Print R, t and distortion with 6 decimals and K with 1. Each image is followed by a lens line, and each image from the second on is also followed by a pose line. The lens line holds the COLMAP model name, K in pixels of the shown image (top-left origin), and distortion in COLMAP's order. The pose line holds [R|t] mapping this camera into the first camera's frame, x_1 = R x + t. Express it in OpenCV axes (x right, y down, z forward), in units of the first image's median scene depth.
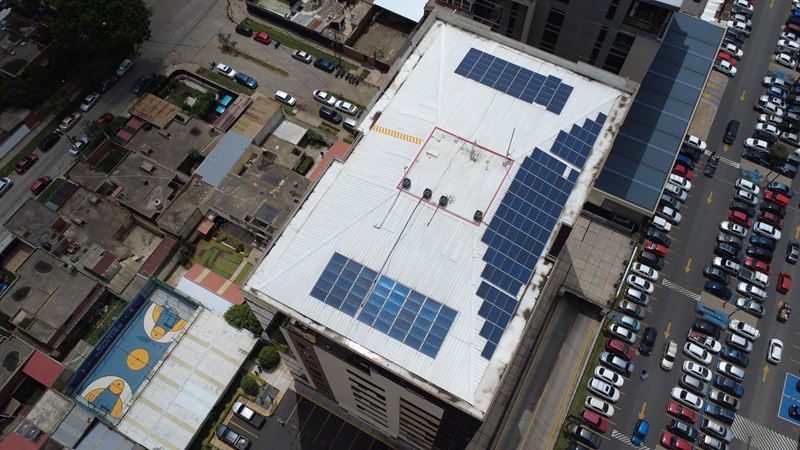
lens RADIAL K [[593.0, 0, 399.5], [0, 593.0, 226.3], [0, 0, 1]] dist [0.008125, -0.001395]
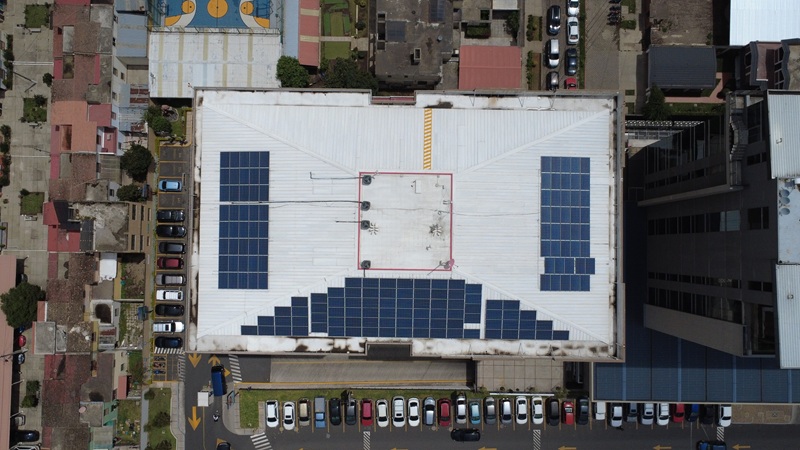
lens RADIAL K [[593.0, 0, 399.7], [0, 593.0, 225.7], [0, 0, 1]] dist [0.008125, -0.001395]
pose [[0.464808, 0.884775, -0.033566, 0.116027], [-0.785865, 0.429717, 0.444702, -0.439774], [0.407885, -0.180323, 0.895049, 0.156481]]
